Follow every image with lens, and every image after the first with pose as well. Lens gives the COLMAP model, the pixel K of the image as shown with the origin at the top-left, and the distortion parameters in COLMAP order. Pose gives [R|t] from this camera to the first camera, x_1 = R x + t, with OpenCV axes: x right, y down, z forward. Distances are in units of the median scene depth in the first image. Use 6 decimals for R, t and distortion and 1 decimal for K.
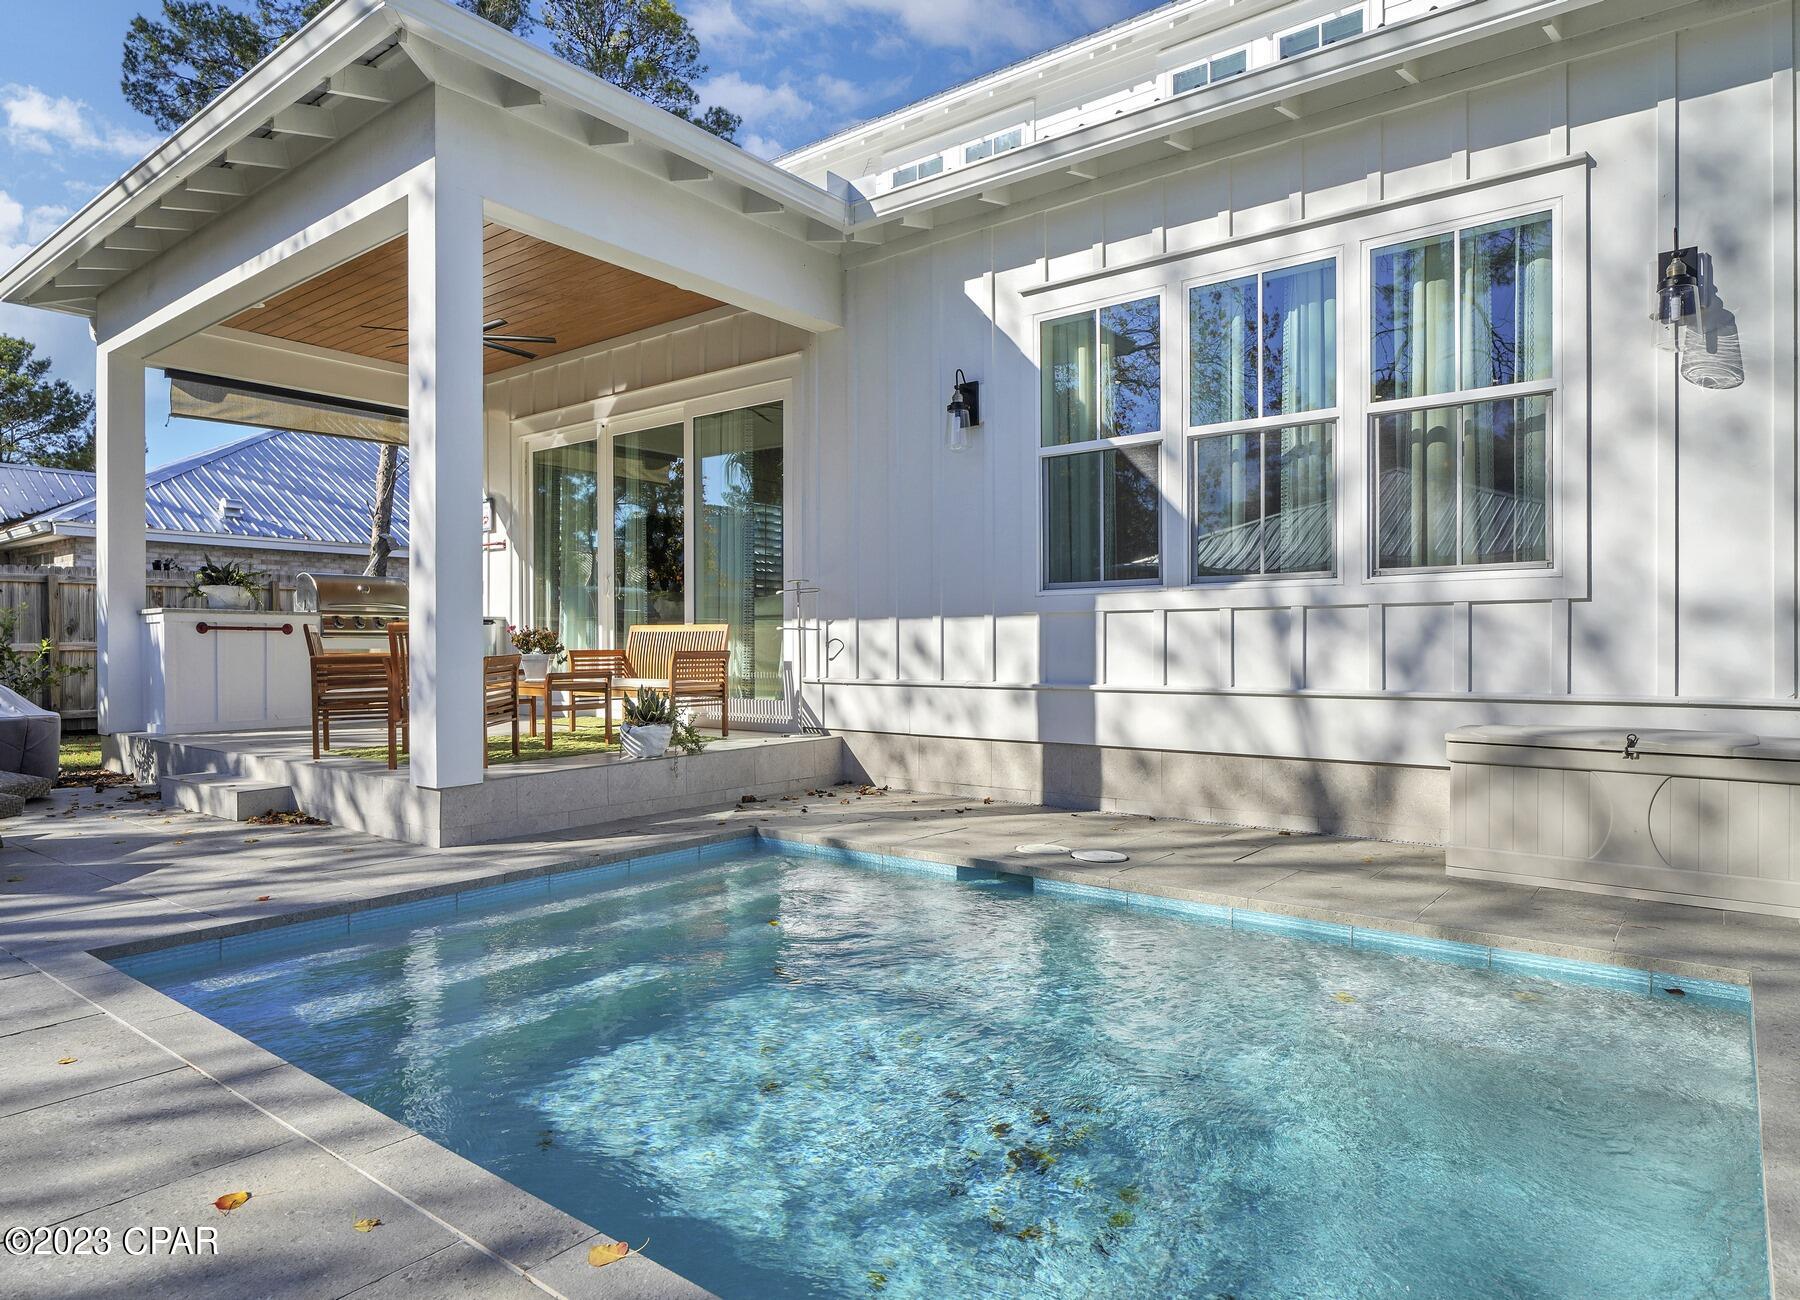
lens RADIAL K [[1056.5, 0, 900.0], [0, 1056.5, 650.0], [0, 0, 1]] dist [-0.003492, 0.000537]
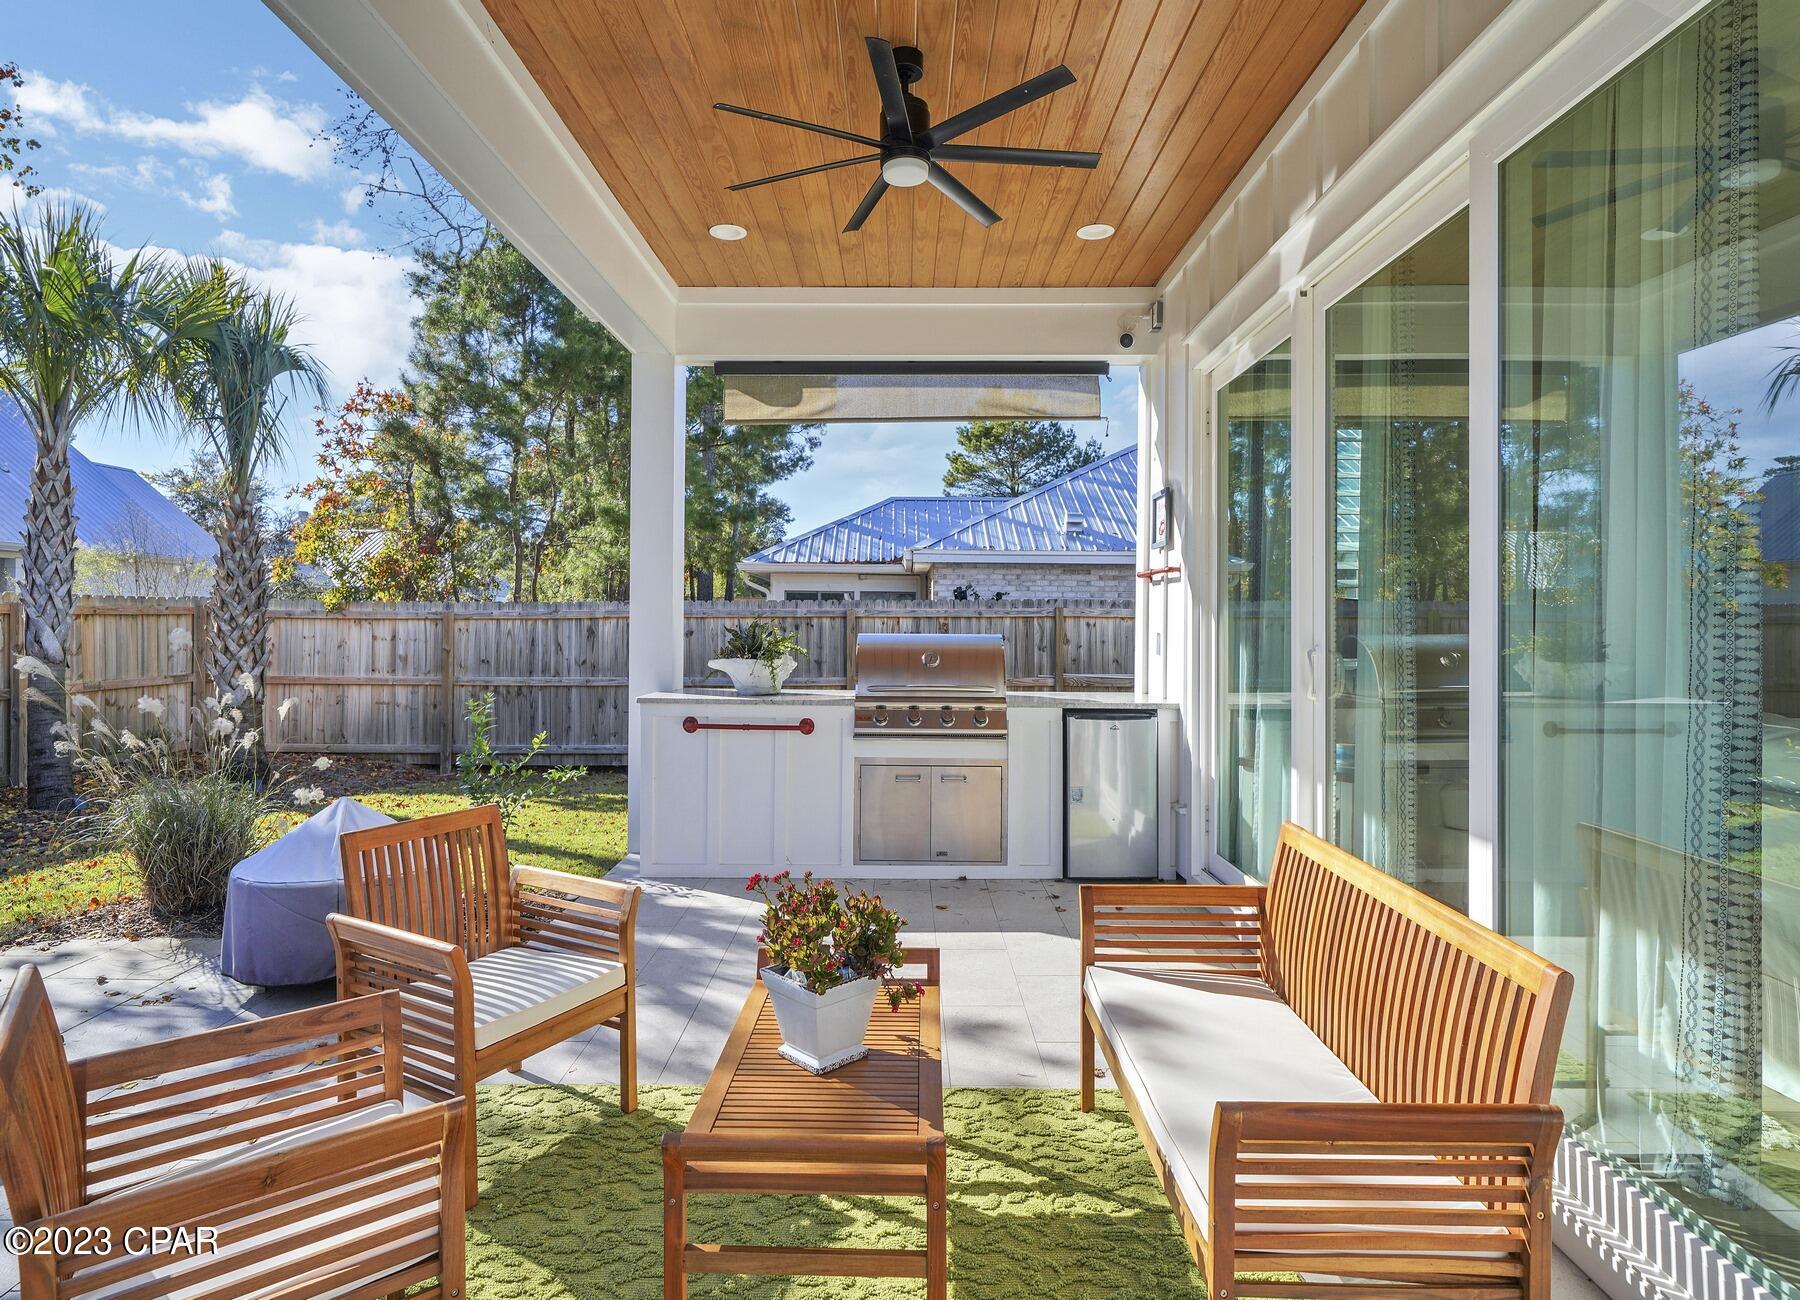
lens RADIAL K [[961.4, 0, 901.3], [0, 961.4, 614.6], [0, 0, 1]] dist [0.000073, -0.000020]
pose [[0.597403, 0.002251, -0.801938, -0.088054], [-0.011269, 0.999921, -0.005588, -0.105907], [0.801862, 0.012375, 0.597381, 0.853781]]
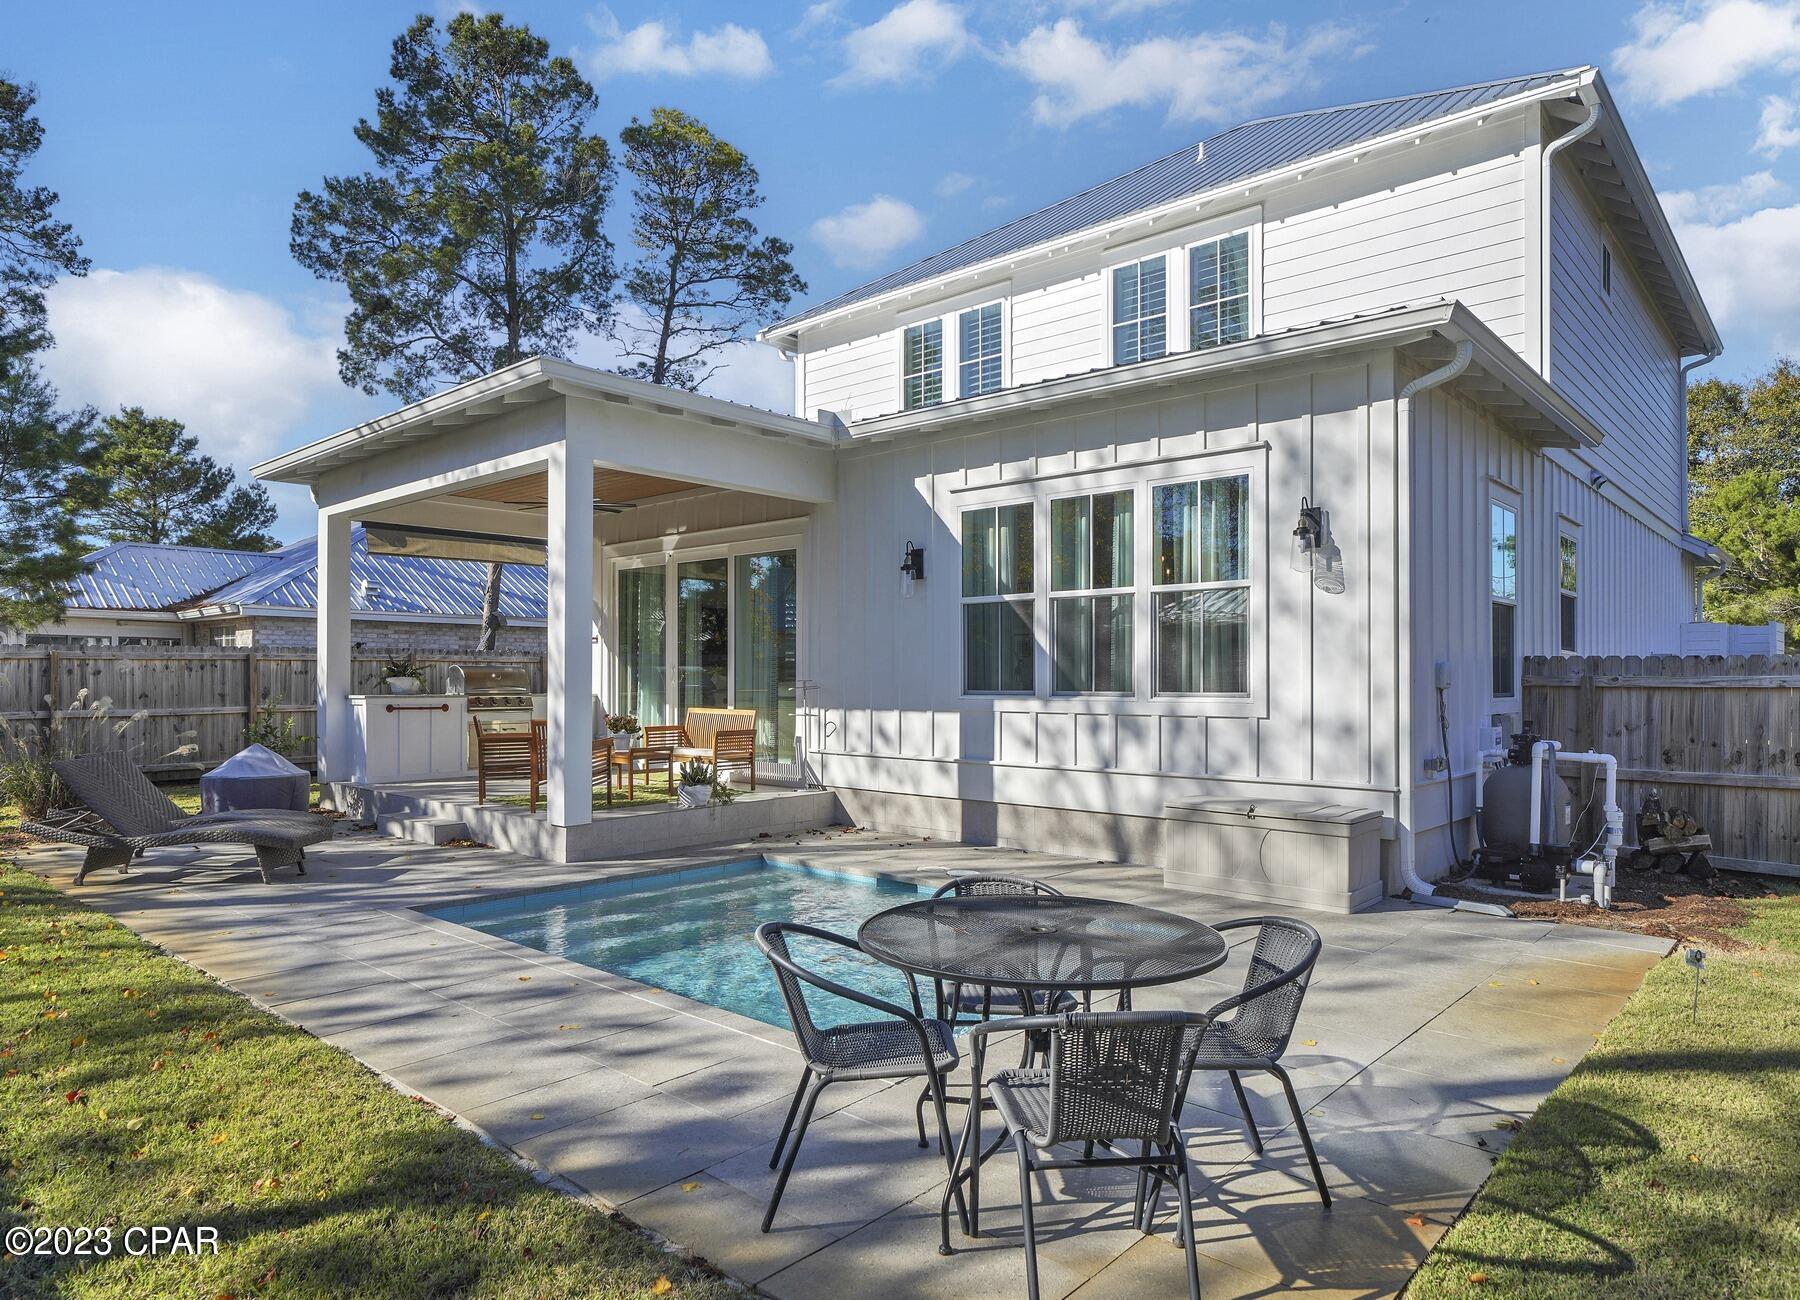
lens RADIAL K [[1095.4, 0, 904.5], [0, 1095.4, 676.5], [0, 0, 1]] dist [-0.004386, -0.000588]
pose [[0.997495, 0.004221, -0.070610, 0.151279], [-0.004545, 0.999980, -0.004417, -0.070364], [0.070590, 0.004727, 0.997494, -0.483542]]
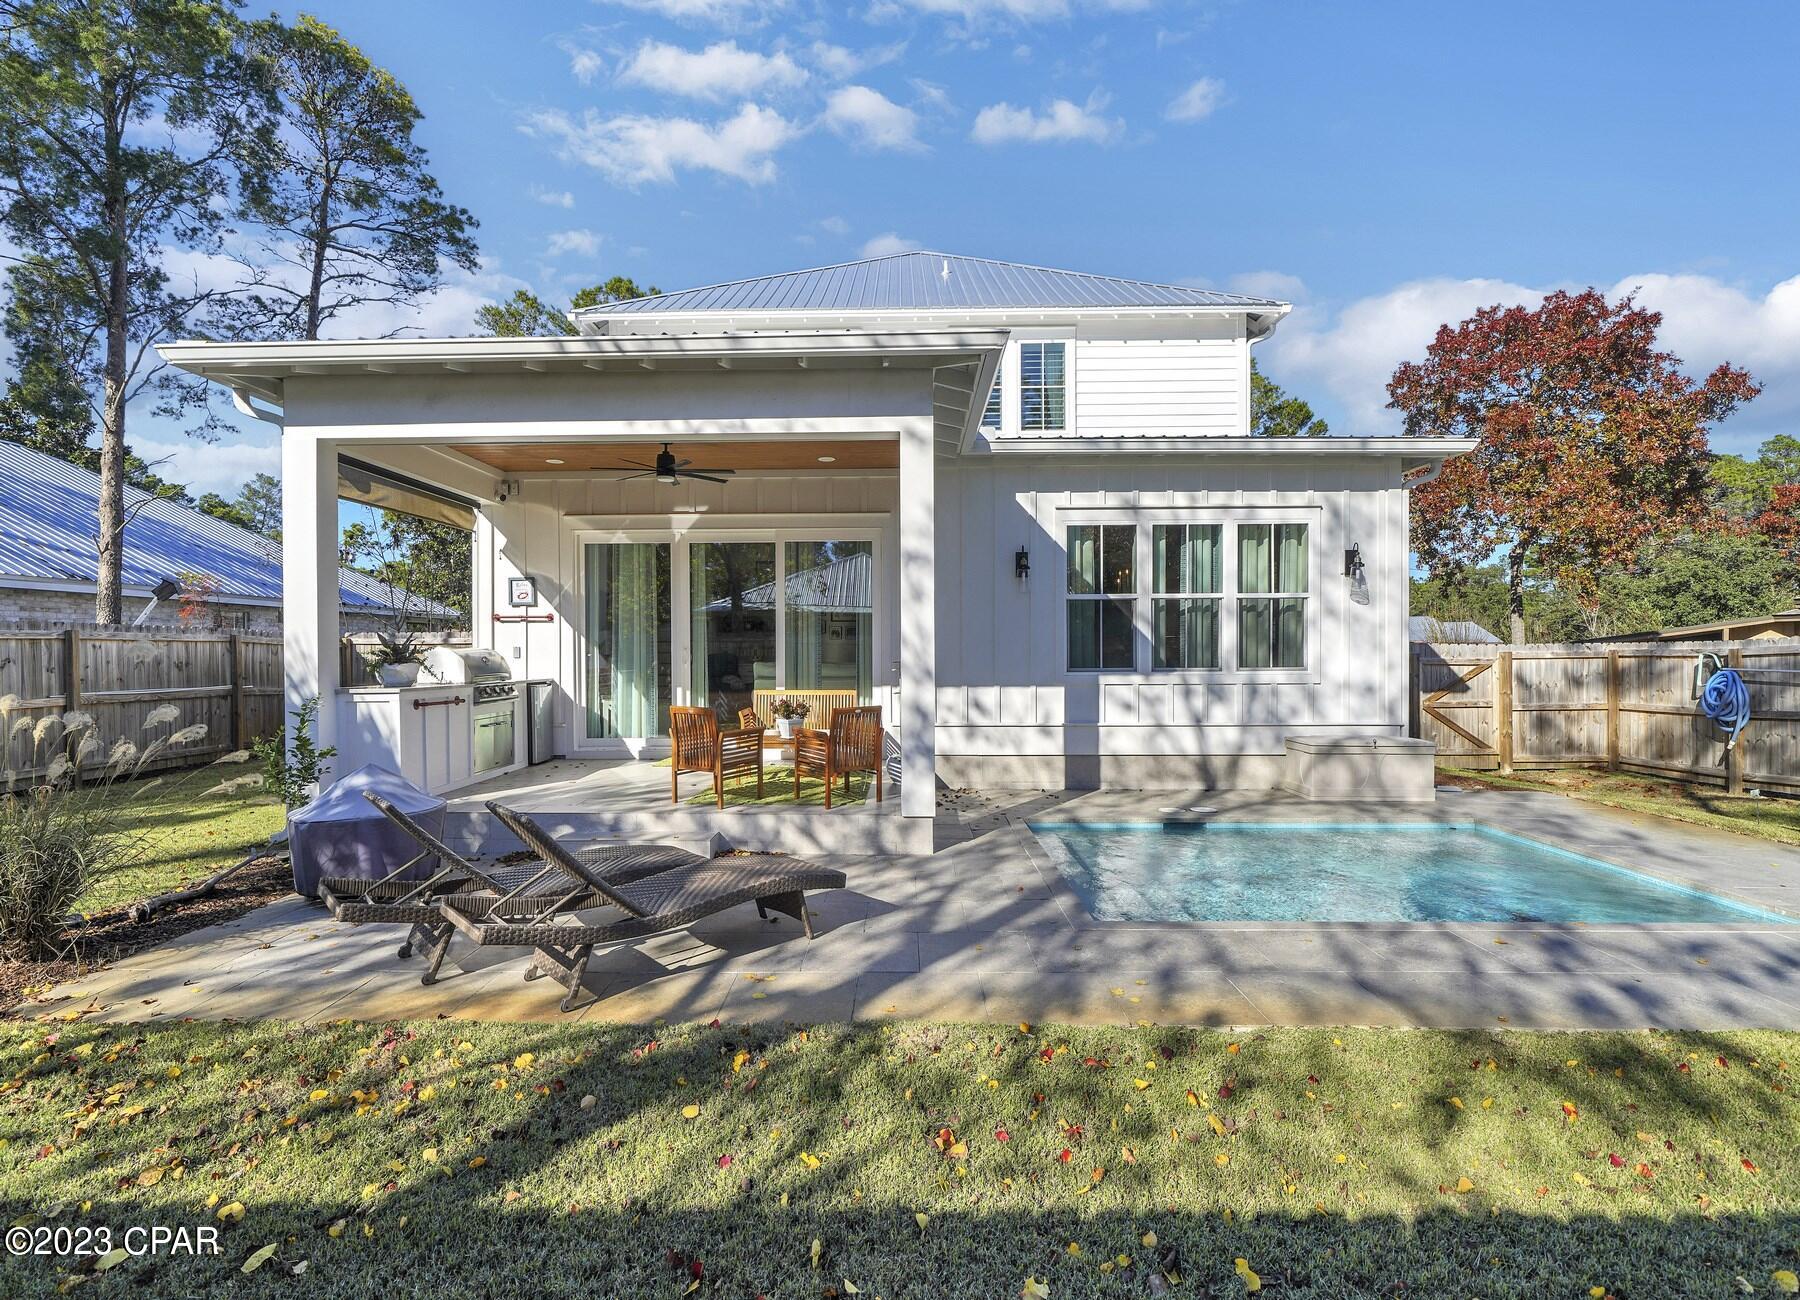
lens RADIAL K [[833.8, 0, 900.0], [0, 833.8, 650.0], [0, 0, 1]] dist [0.002455, 0.000405]
pose [[0.800266, 0.000373, 0.599645, -0.898201], [0.003747, 0.999977, -0.005624, -0.082323], [-0.599633, 0.006748, 0.800247, 0.016173]]
